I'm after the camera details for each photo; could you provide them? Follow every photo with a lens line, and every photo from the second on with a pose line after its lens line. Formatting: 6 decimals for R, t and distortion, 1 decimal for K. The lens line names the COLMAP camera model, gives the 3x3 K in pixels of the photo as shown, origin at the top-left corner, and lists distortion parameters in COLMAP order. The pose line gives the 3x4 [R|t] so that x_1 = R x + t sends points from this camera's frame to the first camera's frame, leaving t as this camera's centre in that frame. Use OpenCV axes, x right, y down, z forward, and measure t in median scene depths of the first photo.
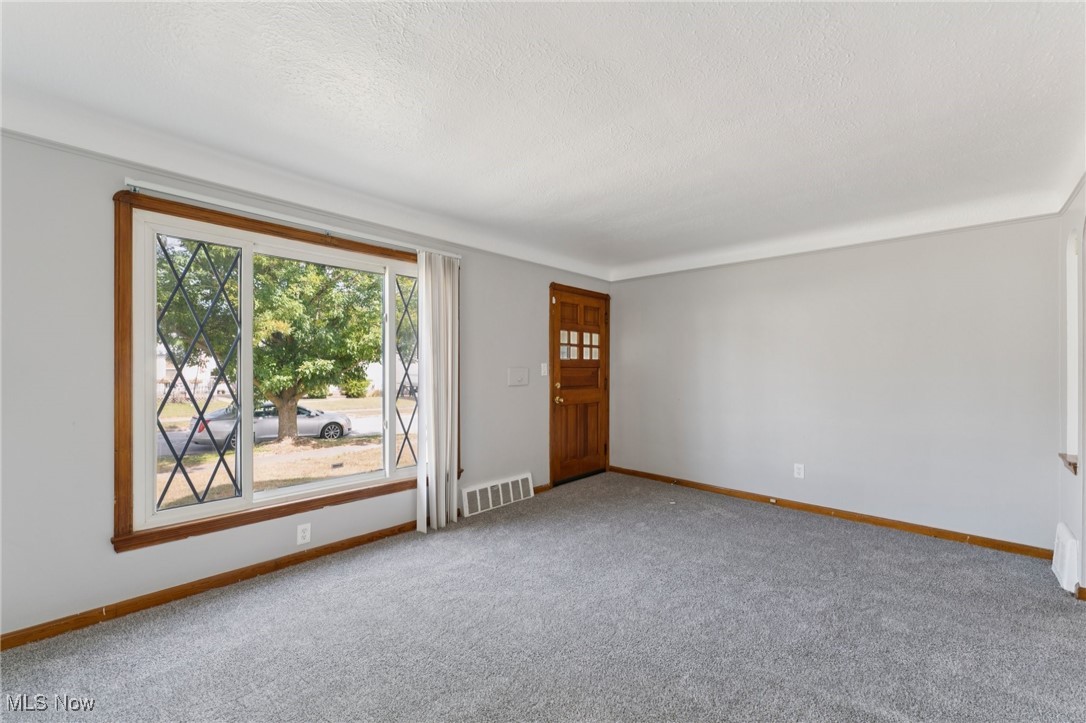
lens RADIAL K [[439.3, 0, 543.8], [0, 439.3, 365.5], [0, 0, 1]] dist [-0.000643, 0.000397]
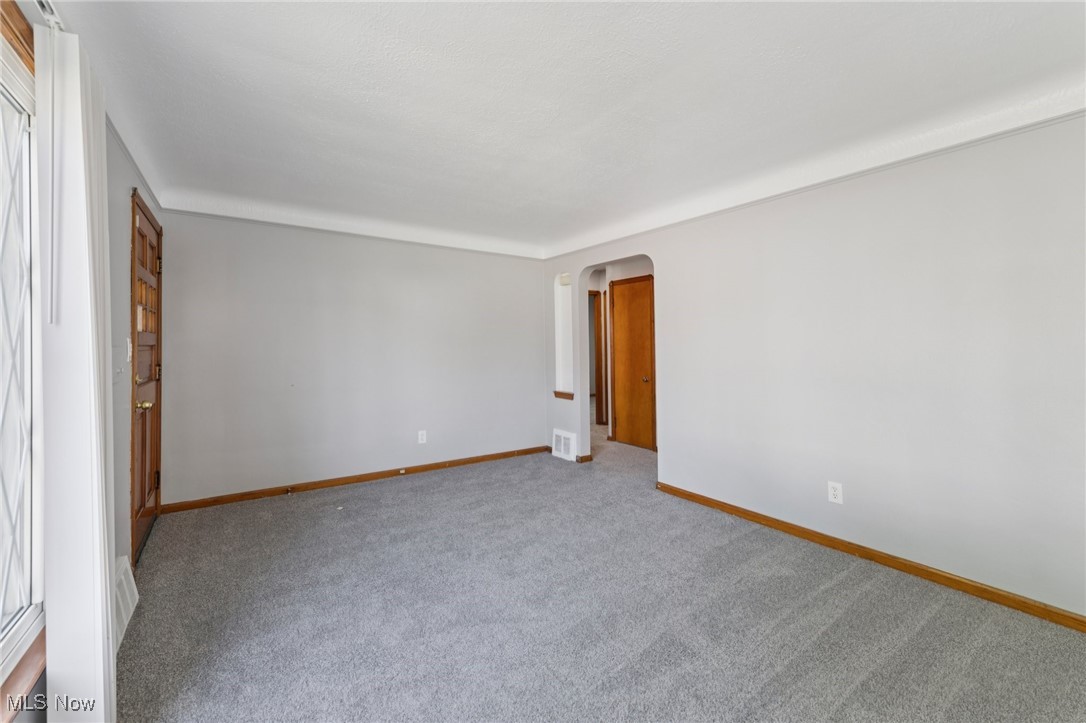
lens RADIAL K [[439.3, 0, 544.6], [0, 439.3, 353.0], [0, 0, 1]] dist [-0.000643, 0.000397]
pose [[0.222100, -0.024440, 0.974718, -0.455599], [0.000295, 0.999687, 0.024999, -0.004170], [-0.975024, -0.005265, 0.222037, 0.460566]]
